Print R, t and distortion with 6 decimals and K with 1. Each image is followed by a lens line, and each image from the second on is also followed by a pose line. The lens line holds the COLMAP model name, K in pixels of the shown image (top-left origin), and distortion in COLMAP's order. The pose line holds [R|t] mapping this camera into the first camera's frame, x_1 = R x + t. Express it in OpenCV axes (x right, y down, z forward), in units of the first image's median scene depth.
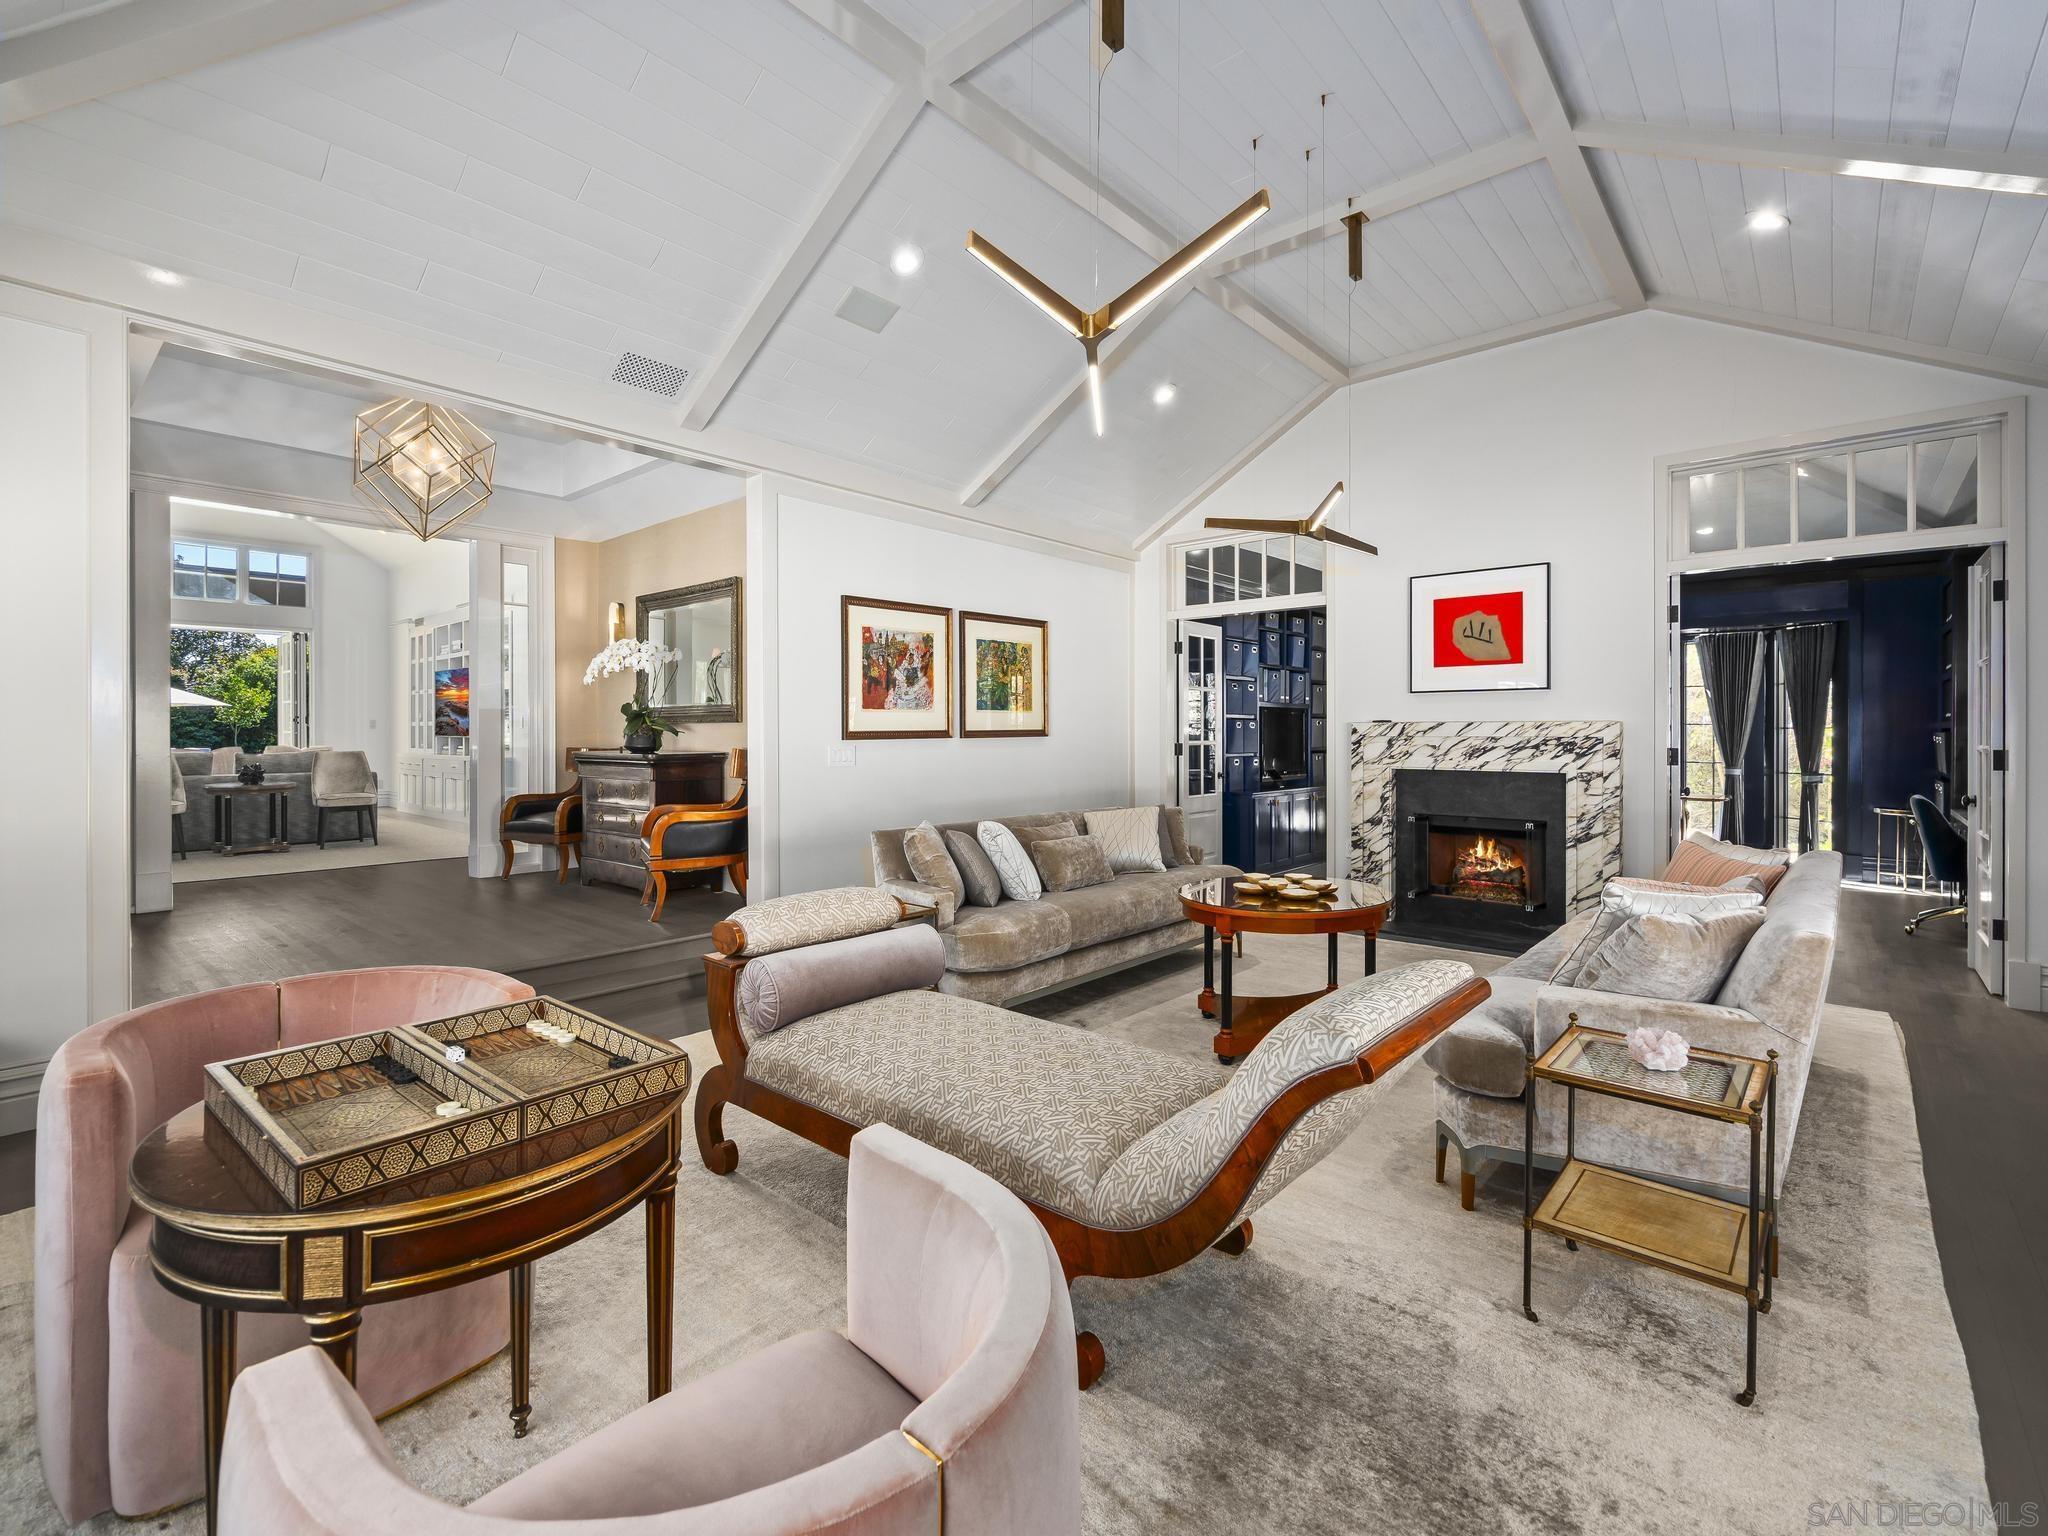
lens RADIAL K [[925.5, 0, 1015.1], [0, 925.5, 740.8], [0, 0, 1]] dist [-0.001235, 0.000061]
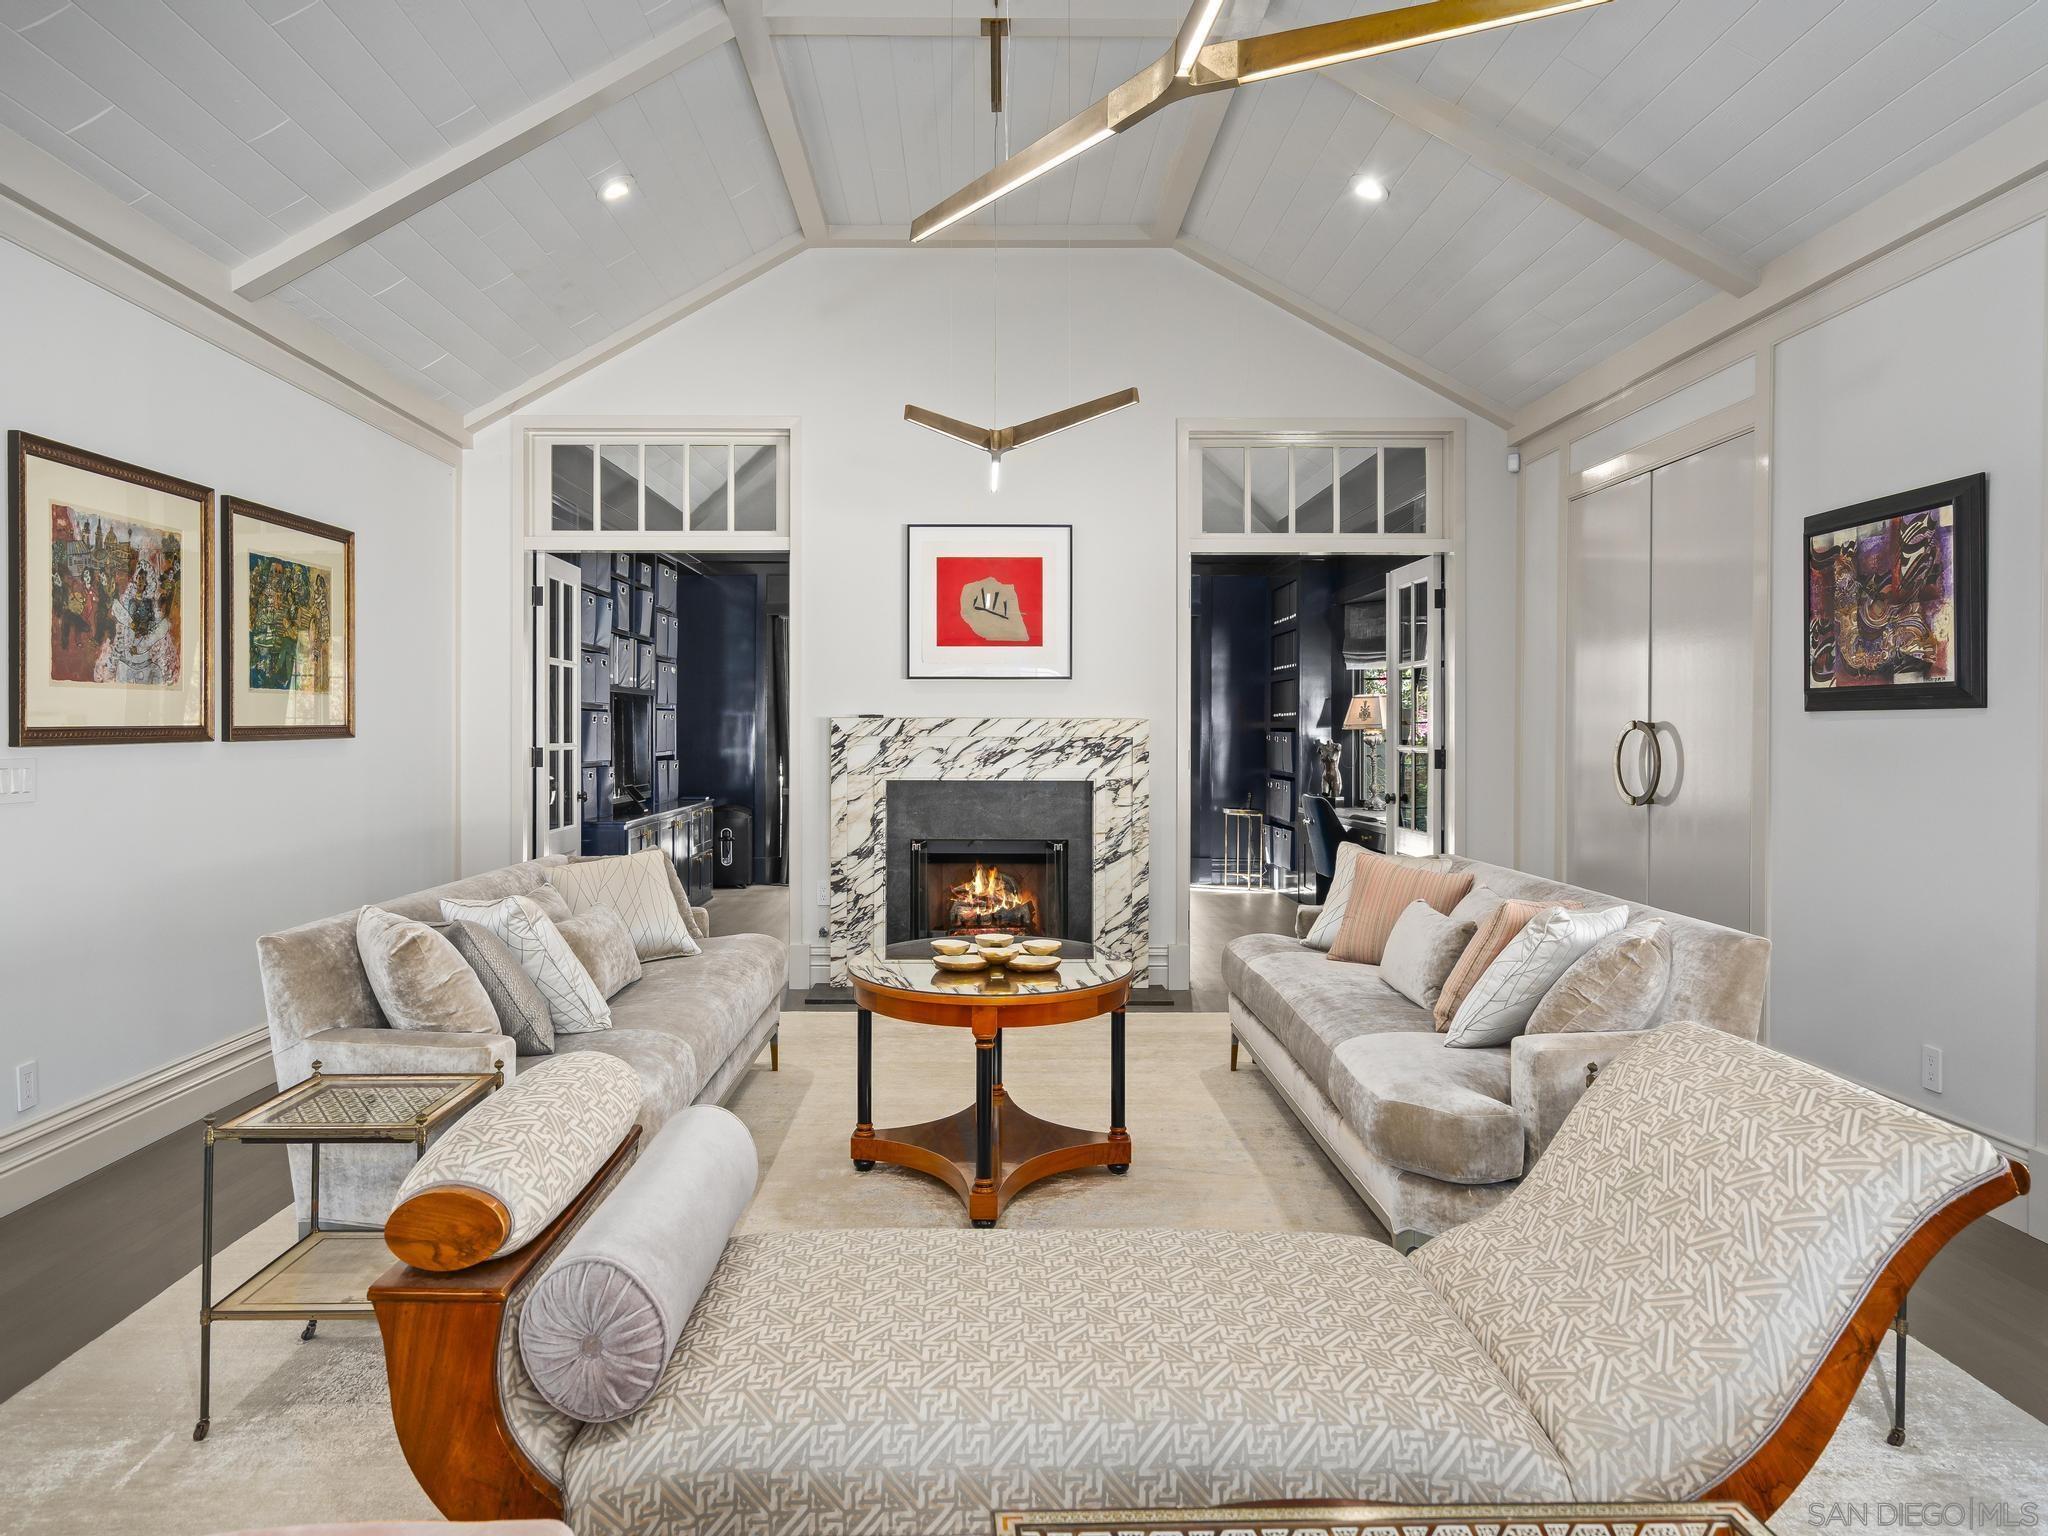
lens RADIAL K [[1291.8, 0, 1019.1], [0, 1291.8, 741.8], [0, 0, 1]] dist [0.002857, 0.000570]
pose [[0.749293, -0.003614, 0.662229, -0.208574], [0.003674, 0.999992, 0.001300, -0.001804], [-0.662229, 0.001459, 0.749300, 0.164242]]
